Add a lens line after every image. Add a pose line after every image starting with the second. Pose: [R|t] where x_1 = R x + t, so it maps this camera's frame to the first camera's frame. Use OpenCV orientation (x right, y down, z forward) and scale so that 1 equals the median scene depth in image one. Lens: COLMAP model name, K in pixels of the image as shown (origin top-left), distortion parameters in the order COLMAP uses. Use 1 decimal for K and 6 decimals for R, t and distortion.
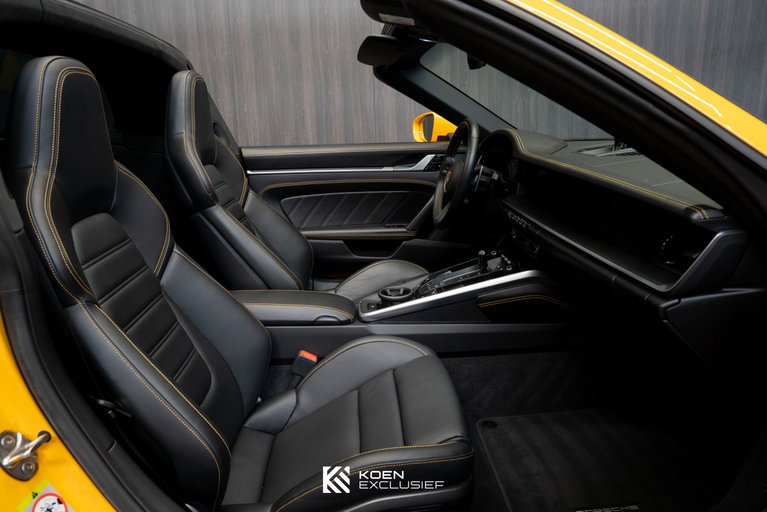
lens RADIAL K [[527.5, 0, 383.4], [0, 527.5, 255.4], [0, 0, 1]] dist [-0.154859, 0.087824]
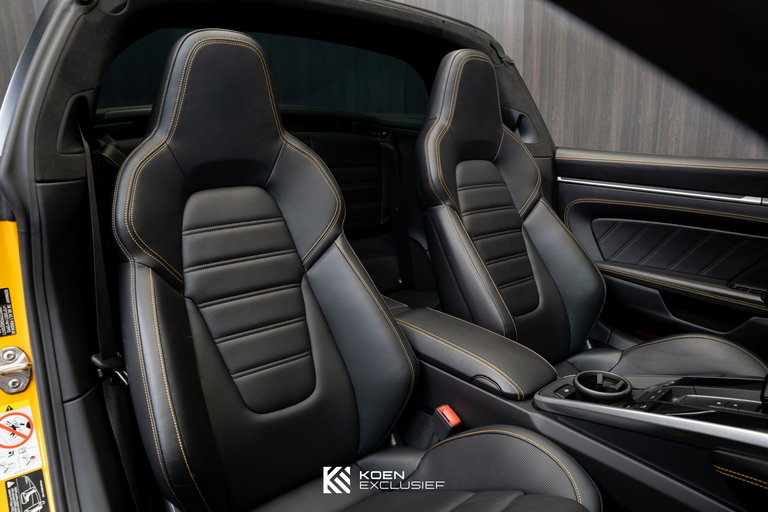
lens RADIAL K [[528.2, 0, 383.3], [0, 528.2, 259.5], [0, 0, 1]] dist [-0.154859, 0.087824]
pose [[0.622133, 0.215441, -0.752686, 0.205803], [-0.224769, 0.970071, 0.091880, -0.050179], [0.749953, 0.112019, 0.651937, 0.282782]]
